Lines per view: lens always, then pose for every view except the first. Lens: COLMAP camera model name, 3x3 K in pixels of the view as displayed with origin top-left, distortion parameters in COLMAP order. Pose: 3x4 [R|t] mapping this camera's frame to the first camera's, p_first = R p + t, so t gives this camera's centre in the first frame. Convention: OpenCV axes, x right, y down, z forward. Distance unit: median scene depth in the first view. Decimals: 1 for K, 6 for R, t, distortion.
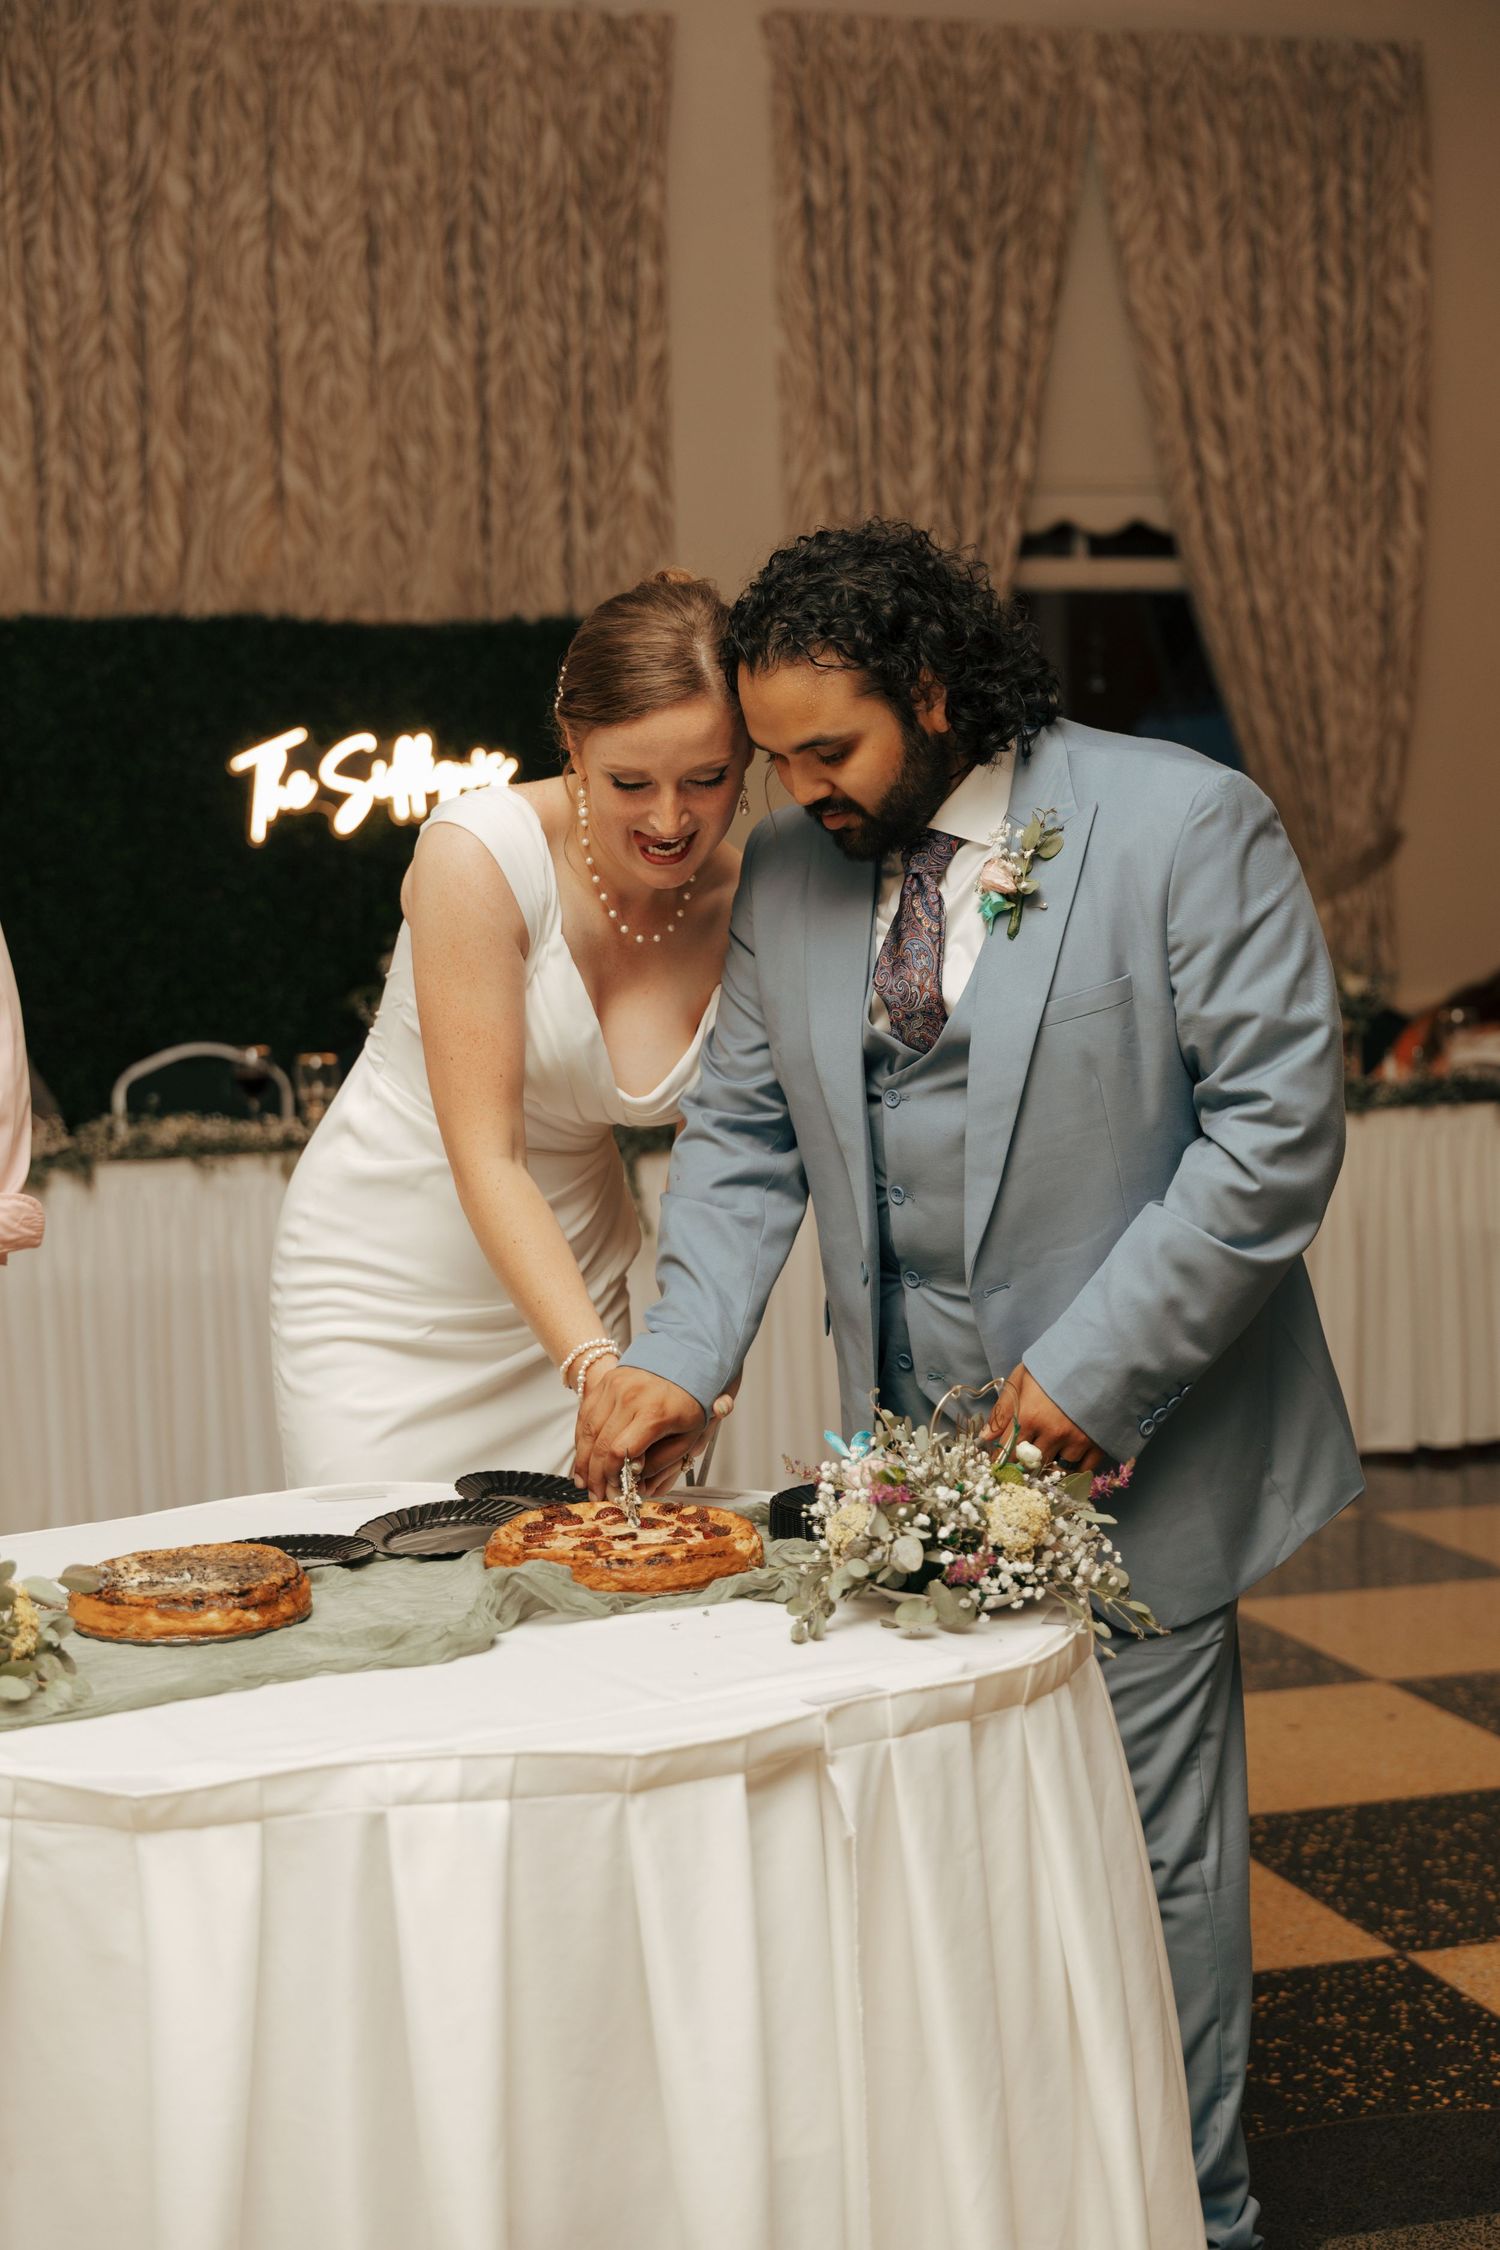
lens RADIAL K [[3537.2, 0, 743.1], [0, 3537.2, 1118.5], [0, 0, 1]] dist [-0.006805, 0.000000]
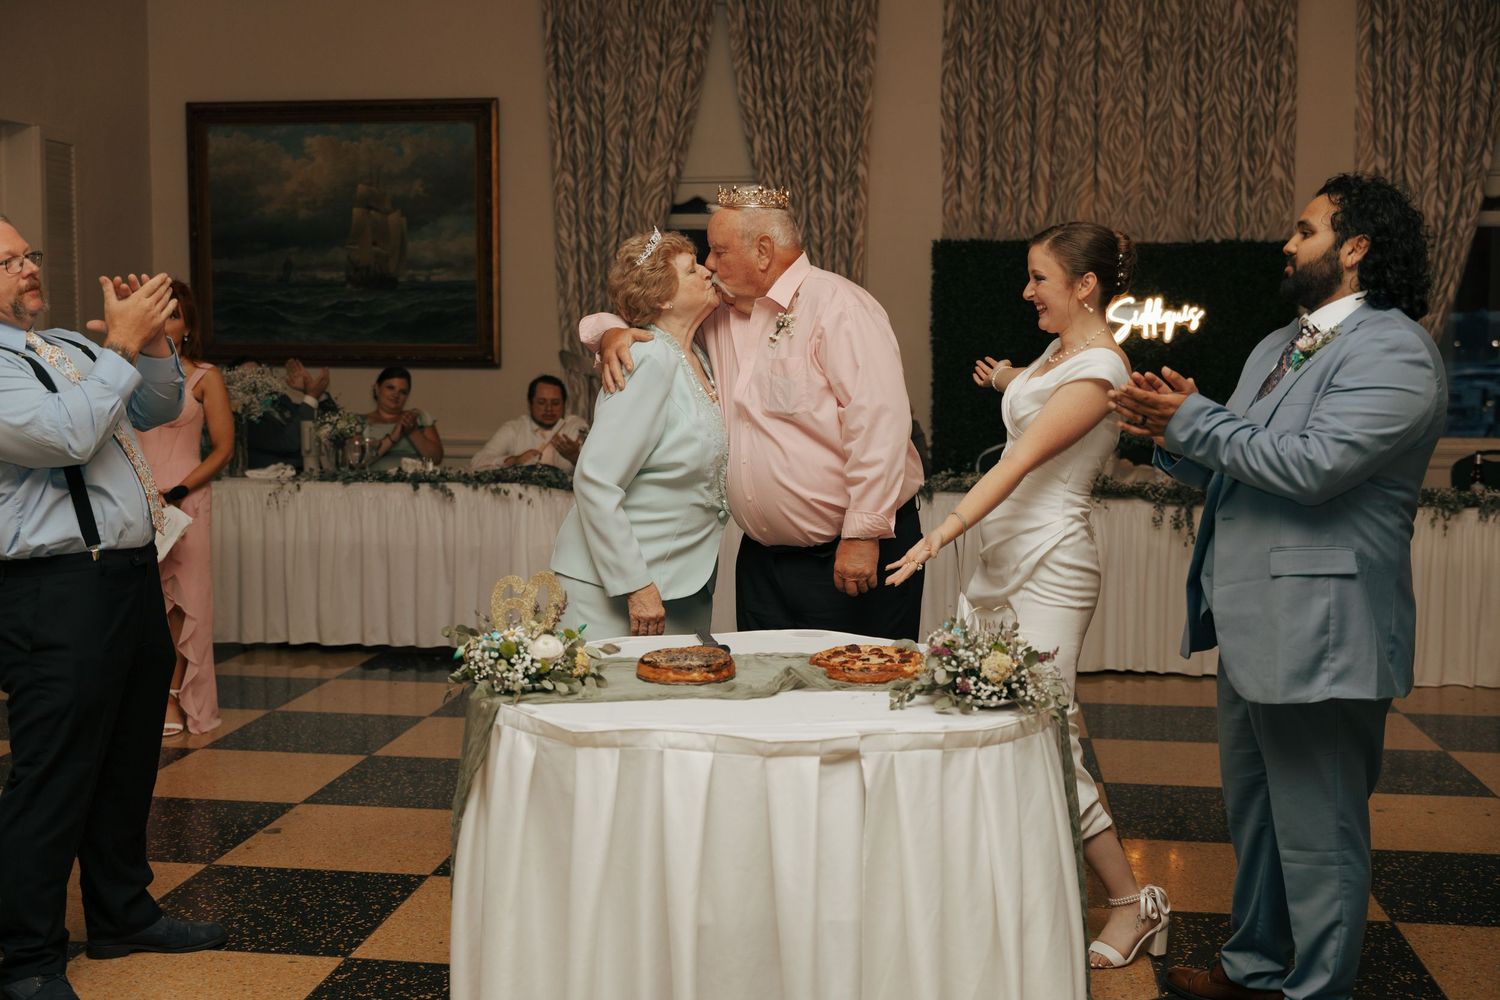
lens RADIAL K [[1738.0, 0, 748.9], [0, 1738.0, 495.4], [0, 0, 1]] dist [-0.014558, 0.000000]
pose [[0.904291, 0.063796, -0.422124, 0.131099], [-0.058030, 0.997963, 0.026508, -0.005674], [0.422955, 0.000525, 0.906151, -0.025272]]
